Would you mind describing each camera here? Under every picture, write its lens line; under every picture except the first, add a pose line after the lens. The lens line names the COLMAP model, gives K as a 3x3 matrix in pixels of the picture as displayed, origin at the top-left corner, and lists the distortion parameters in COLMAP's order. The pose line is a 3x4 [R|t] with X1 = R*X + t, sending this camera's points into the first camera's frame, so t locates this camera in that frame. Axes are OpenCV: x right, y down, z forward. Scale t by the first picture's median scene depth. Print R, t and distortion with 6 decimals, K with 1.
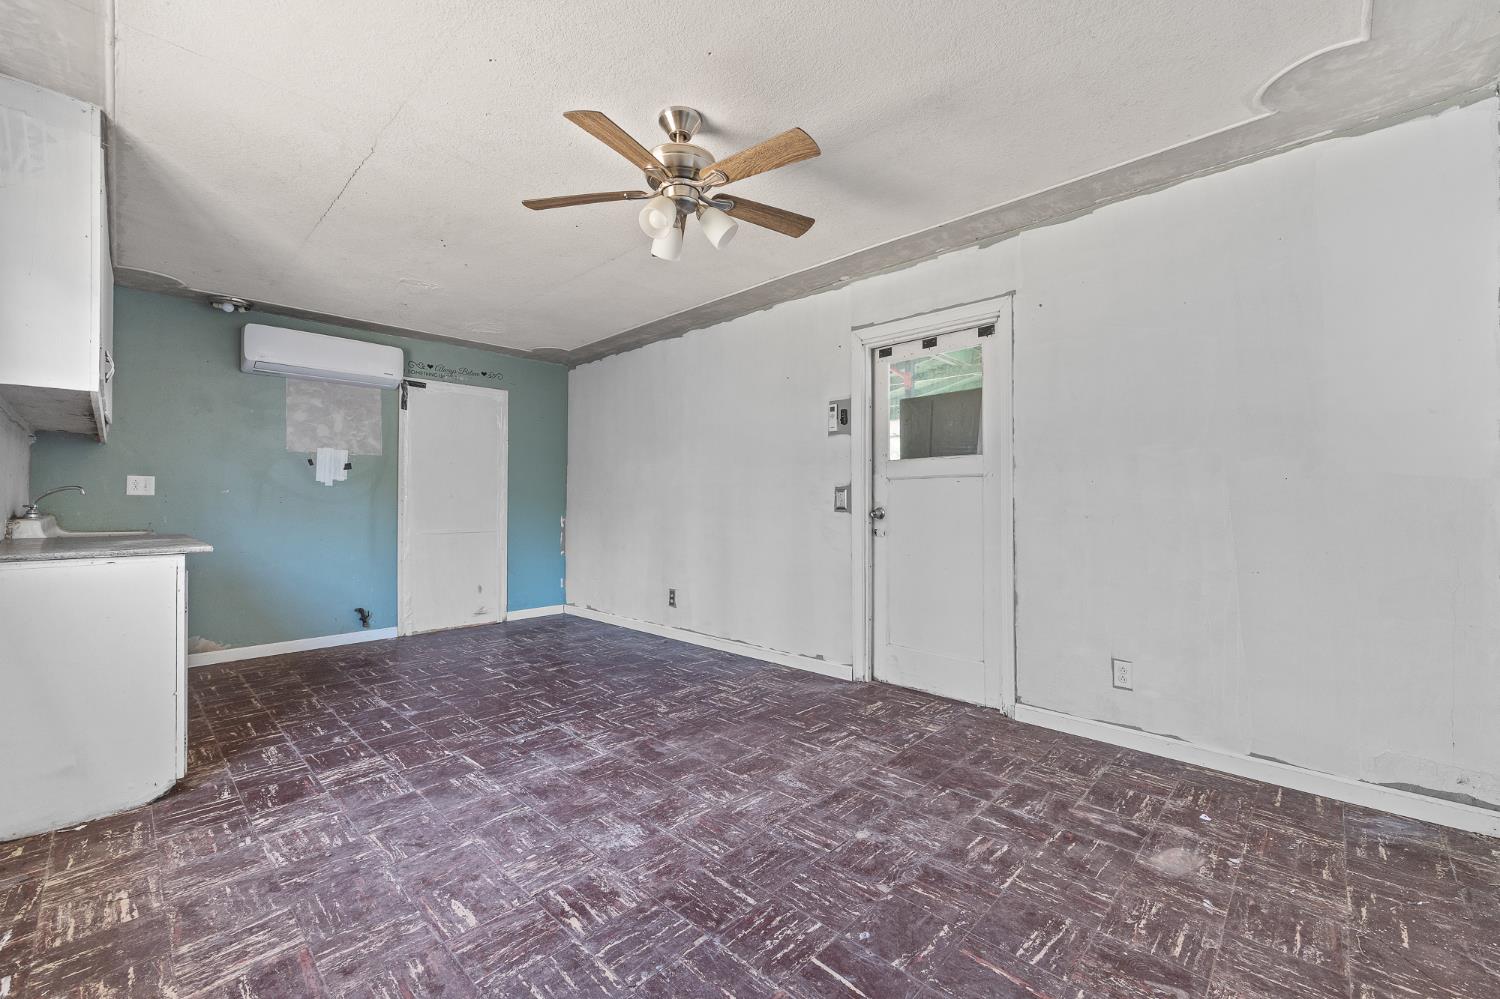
lens RADIAL K [[613.9, 0, 752.0], [0, 613.9, 491.6], [0, 0, 1]] dist [0.000986, 0.000396]
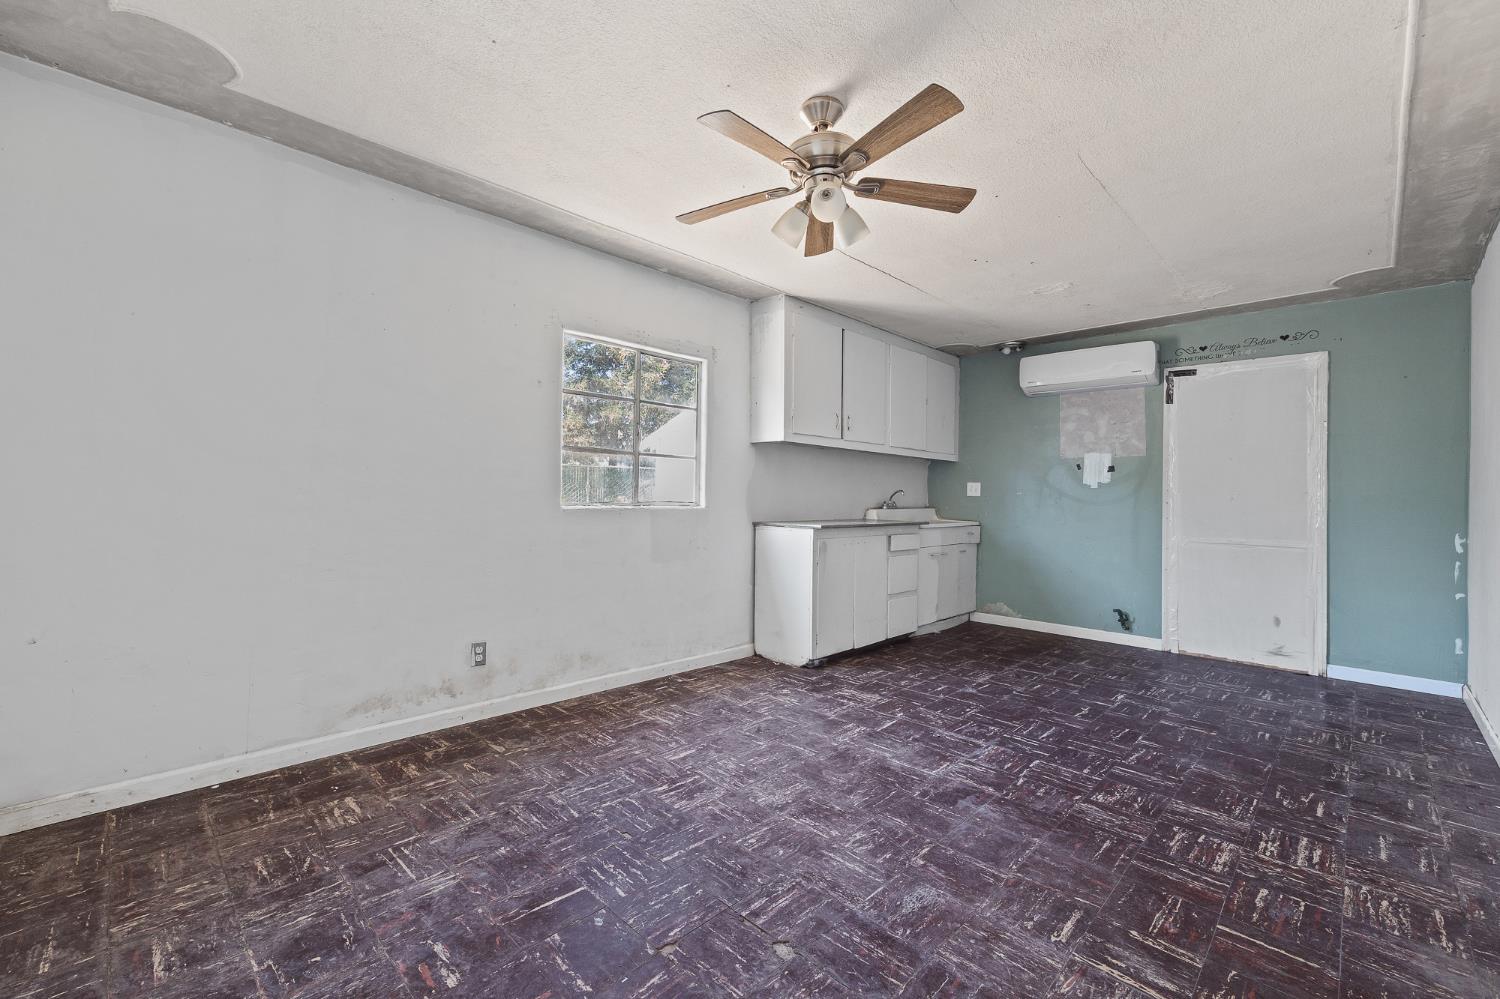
lens RADIAL K [[624.0, 0, 744.0], [0, 624.0, 481.7], [0, 0, 1]] dist [0.001229, 0.000286]
pose [[-0.018919, -0.023446, -0.999546, 0.650682], [-0.001342, 0.999725, -0.023425, 0.009244], [0.999820, 0.000899, -0.018945, 0.666493]]
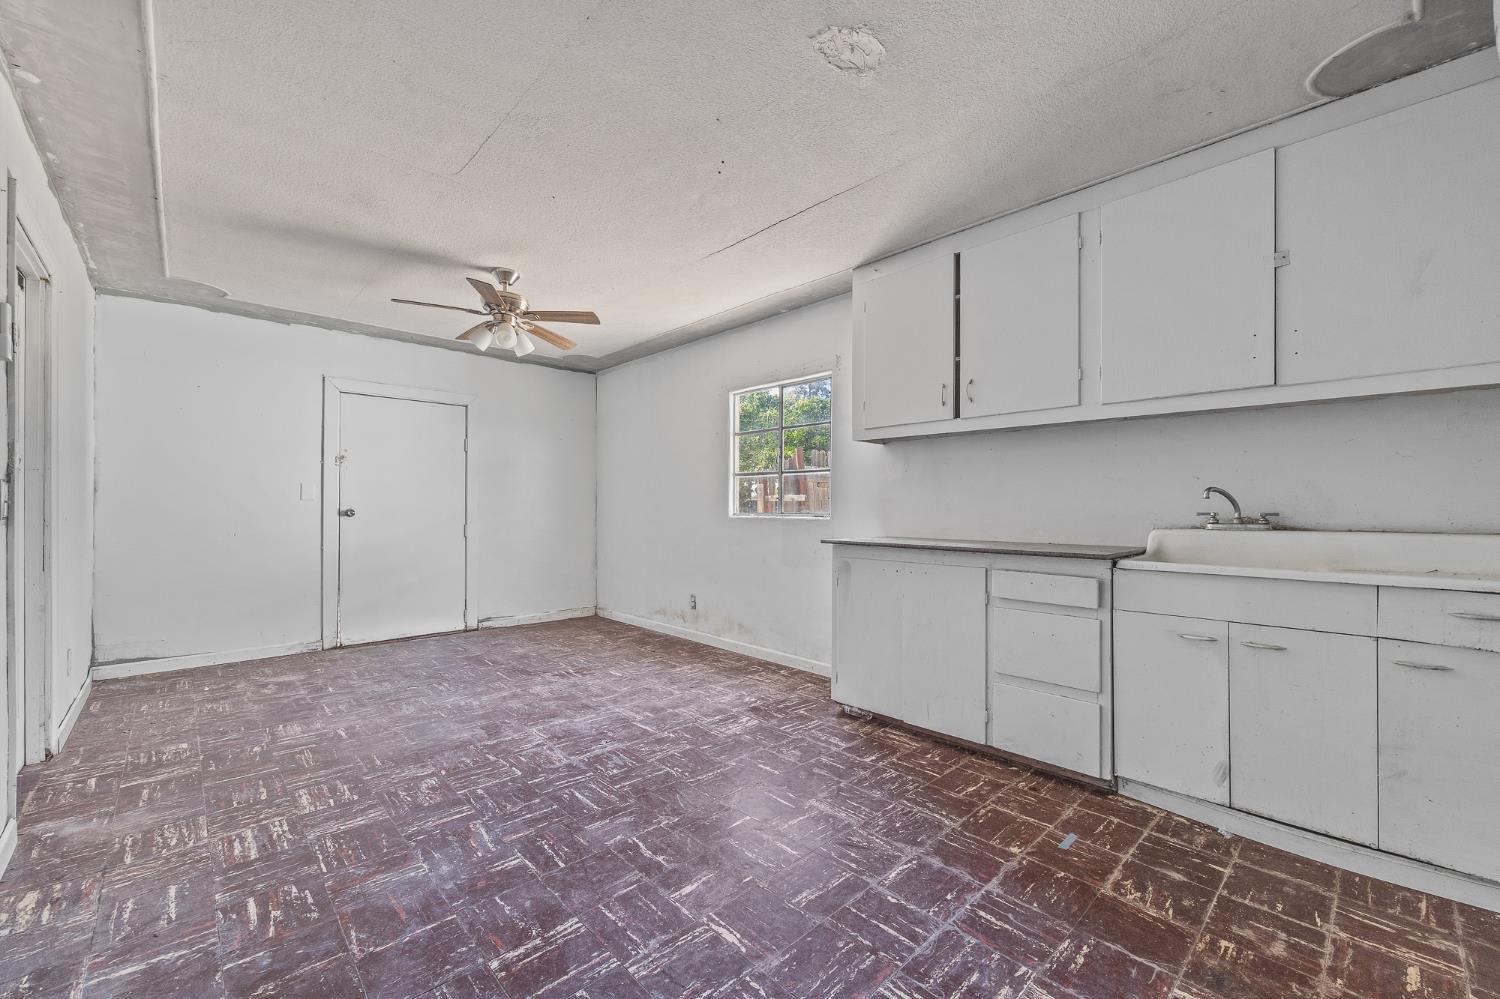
lens RADIAL K [[603.3, 0, 757.5], [0, 603.3, 508.7], [0, 0, 1]] dist [0.001429, 0.000171]
pose [[-0.999158, -0.001788, 0.041000, -0.638690], [-0.002386, 0.999891, -0.014537, 0.031695], [-0.040969, -0.014623, -0.999053, 1.913582]]
